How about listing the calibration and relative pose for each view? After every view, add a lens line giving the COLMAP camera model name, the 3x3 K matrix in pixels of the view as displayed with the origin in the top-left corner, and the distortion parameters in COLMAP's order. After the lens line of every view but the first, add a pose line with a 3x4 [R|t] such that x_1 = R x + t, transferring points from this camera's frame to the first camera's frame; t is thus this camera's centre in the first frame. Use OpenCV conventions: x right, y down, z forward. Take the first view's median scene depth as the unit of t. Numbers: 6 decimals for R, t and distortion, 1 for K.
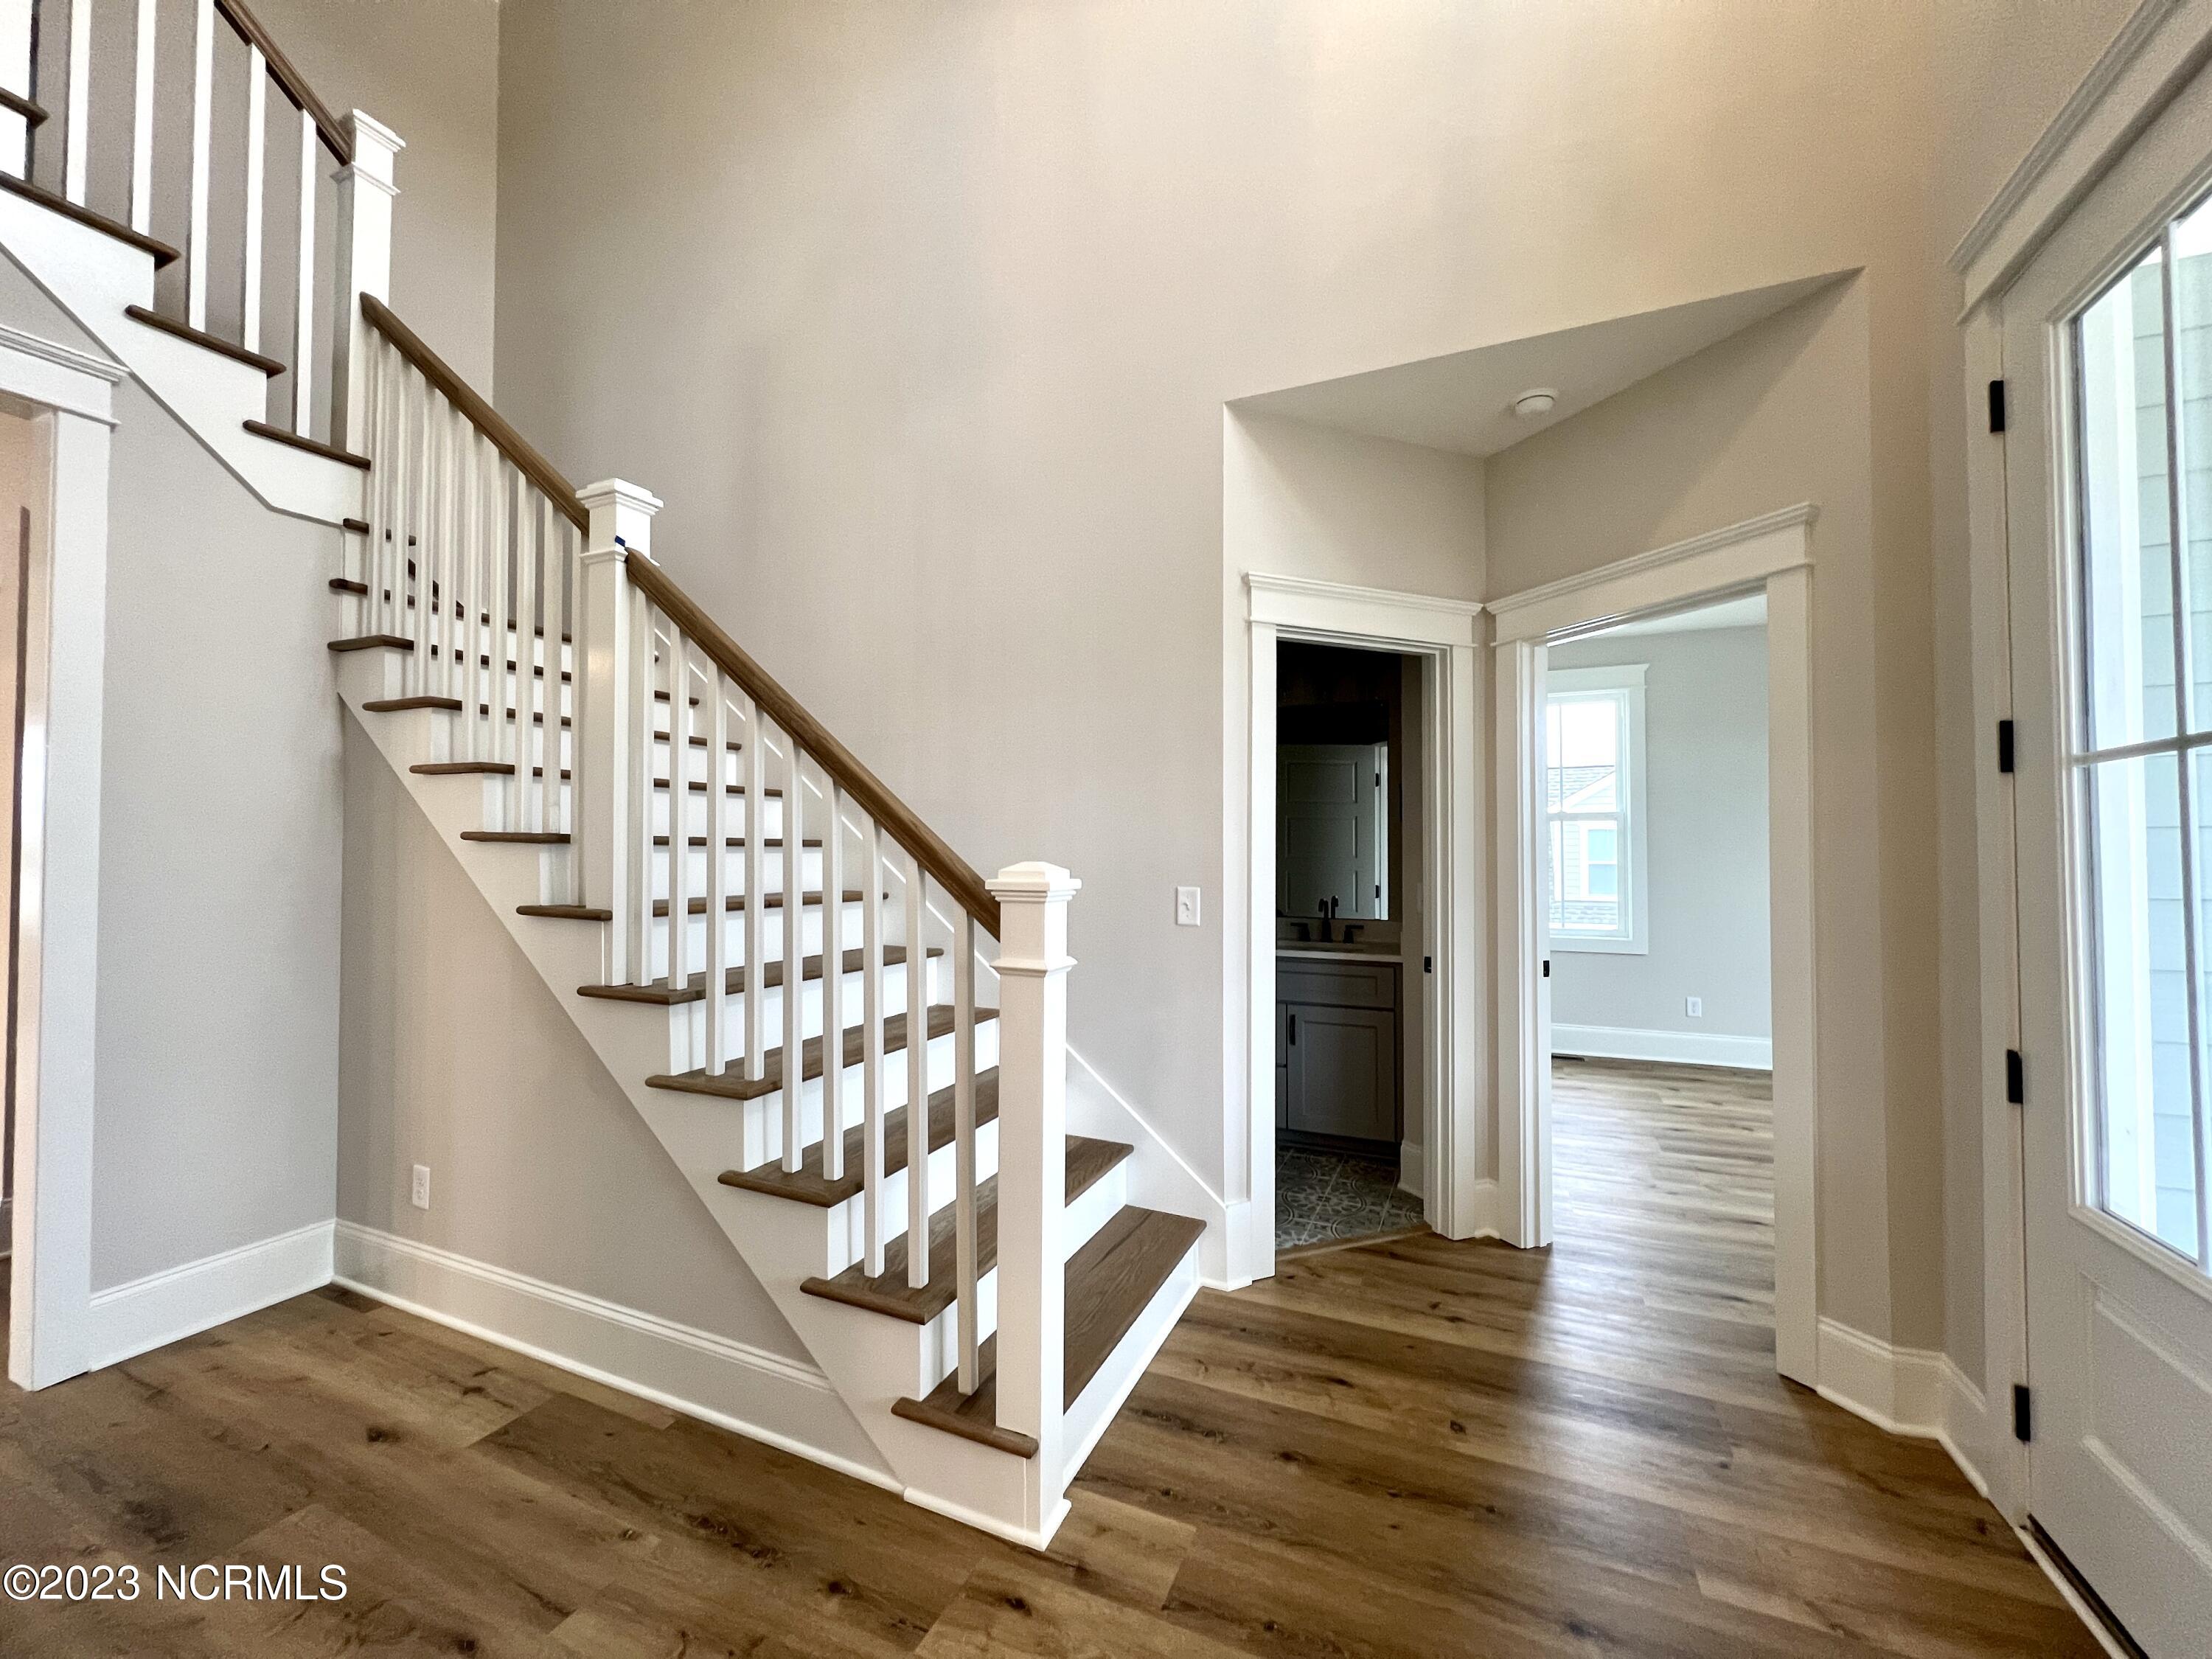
lens RADIAL K [[886.0, 0, 1099.9], [0, 886.0, 834.1], [0, 0, 1]] dist [-0.003718, 0.000751]
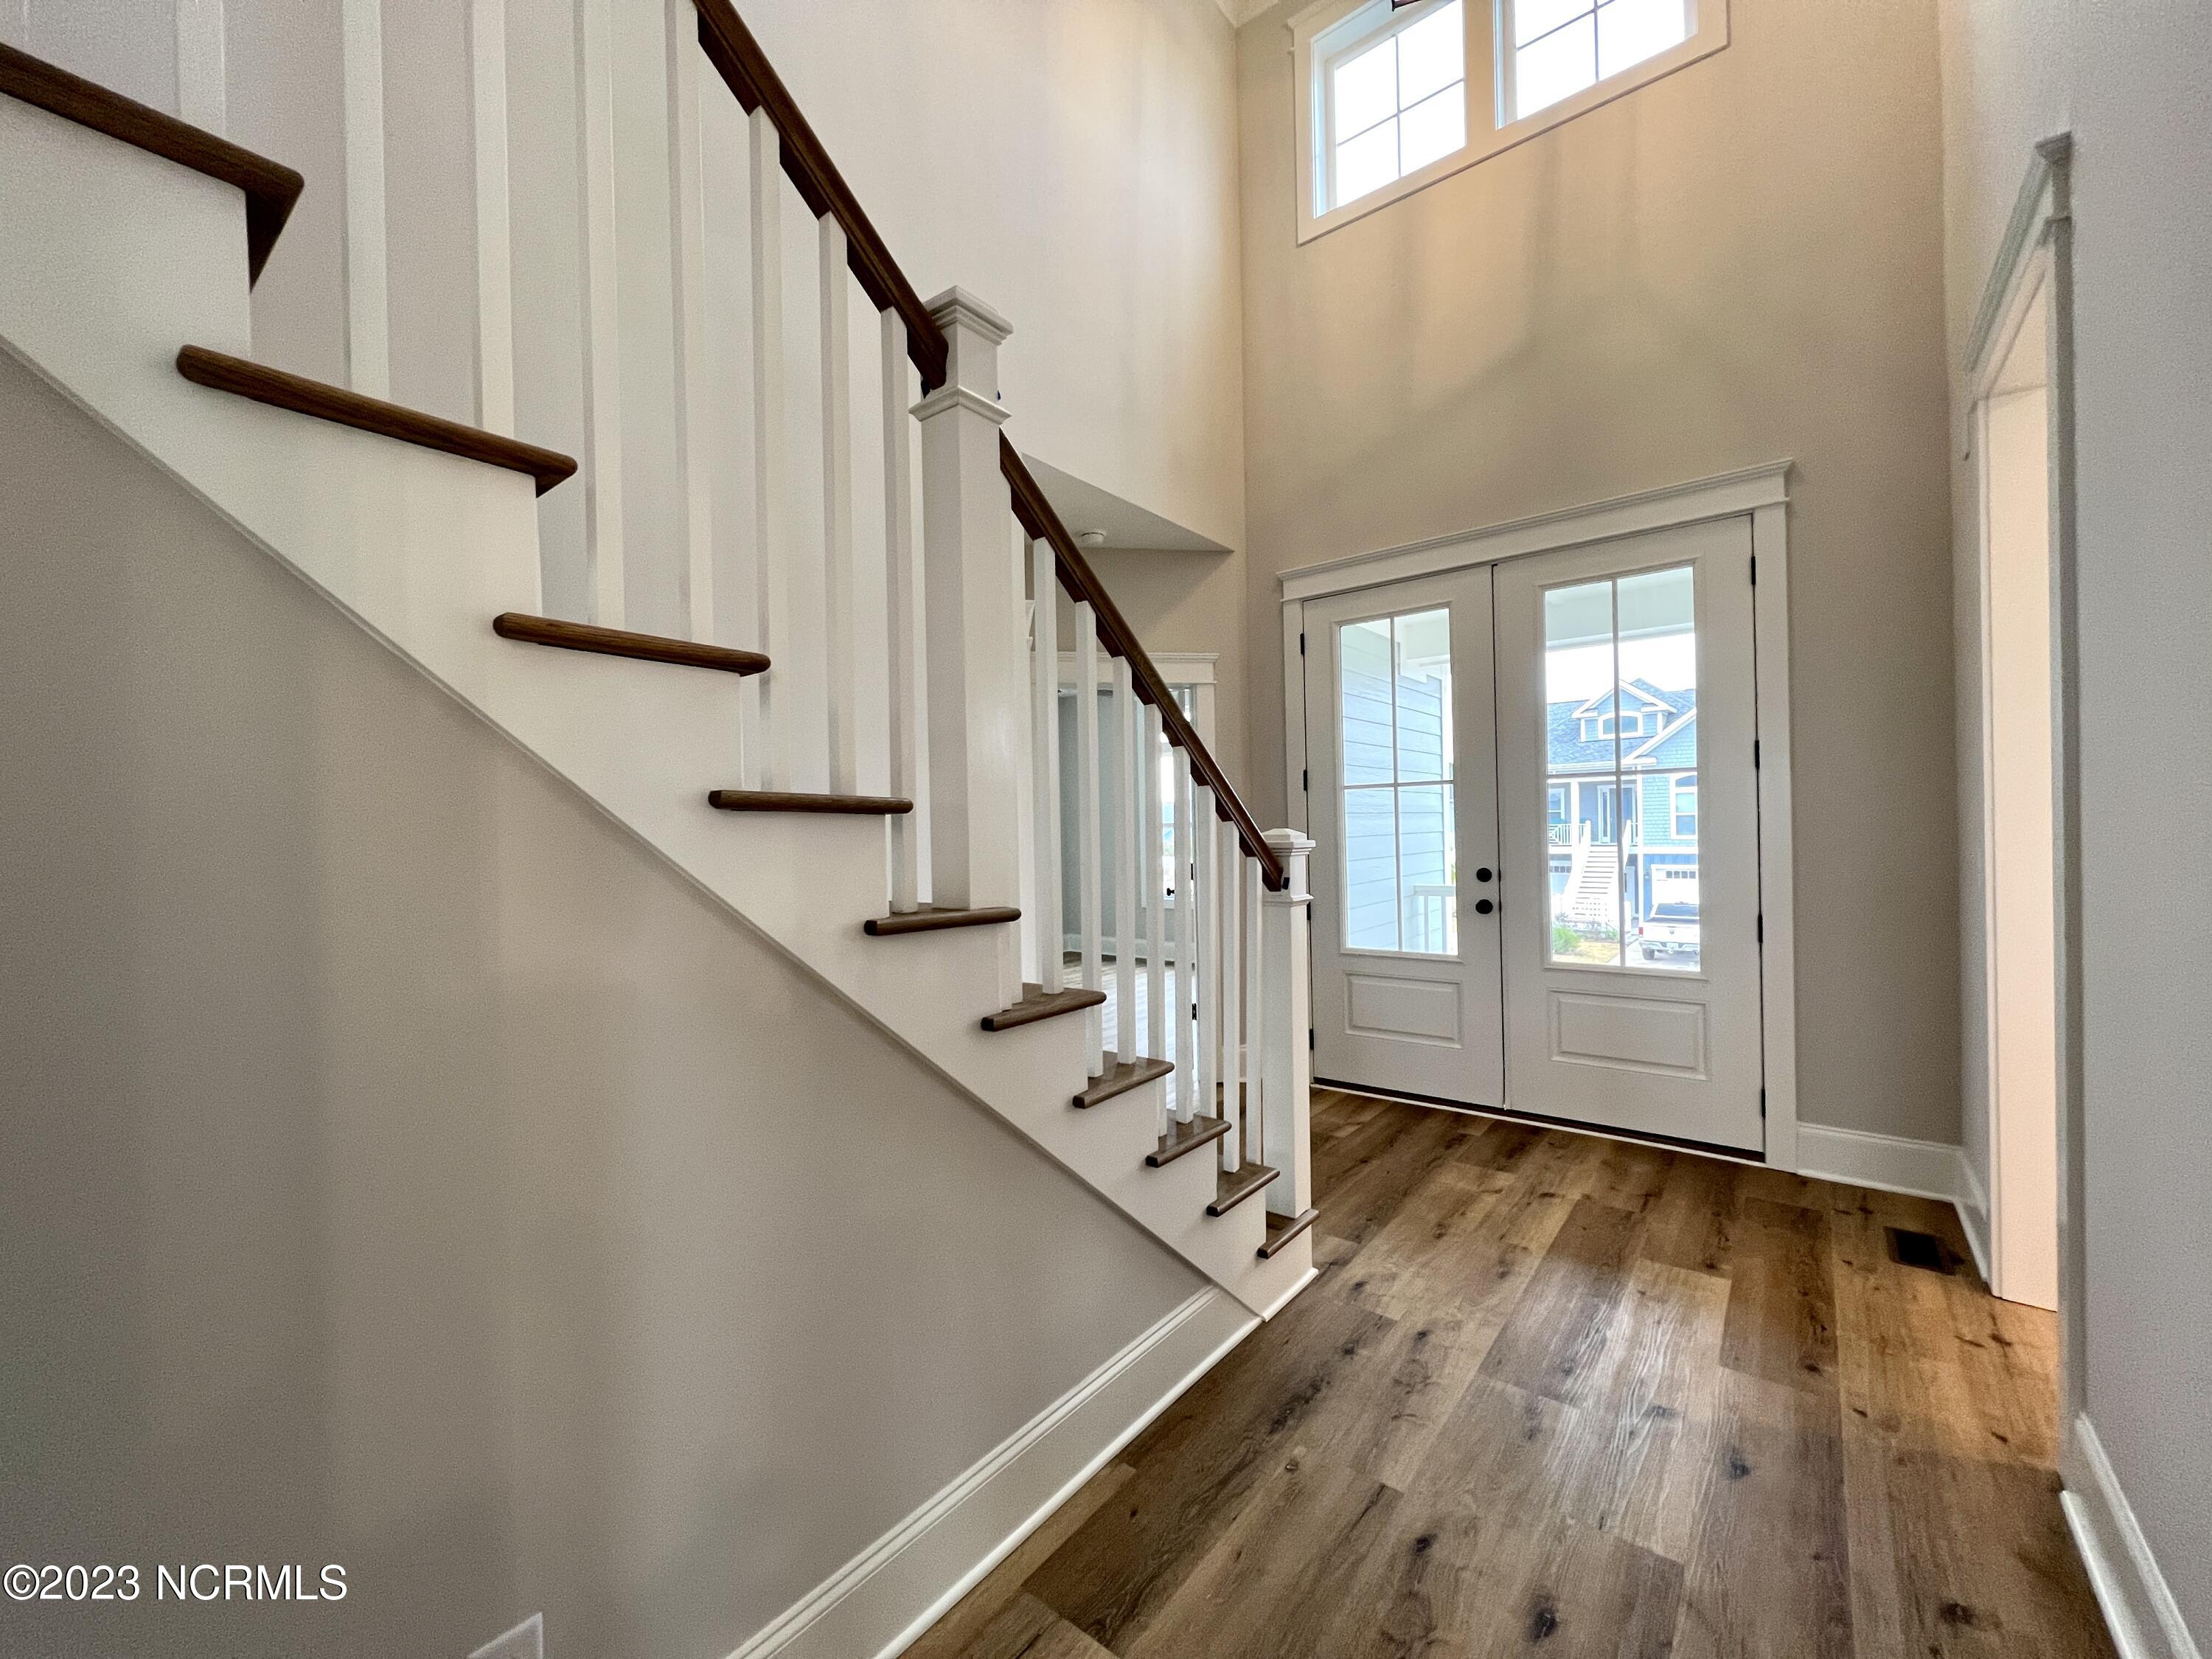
lens RADIAL K [[886.0, 0, 1105.6], [0, 886.0, 825.2], [0, 0, 1]] dist [-0.003718, 0.000751]
pose [[0.243372, -0.002865, 0.969929, -1.576421], [0.002312, 0.999995, 0.002374, 0.022950], [-0.969930, 0.001664, 0.243377, 0.937896]]
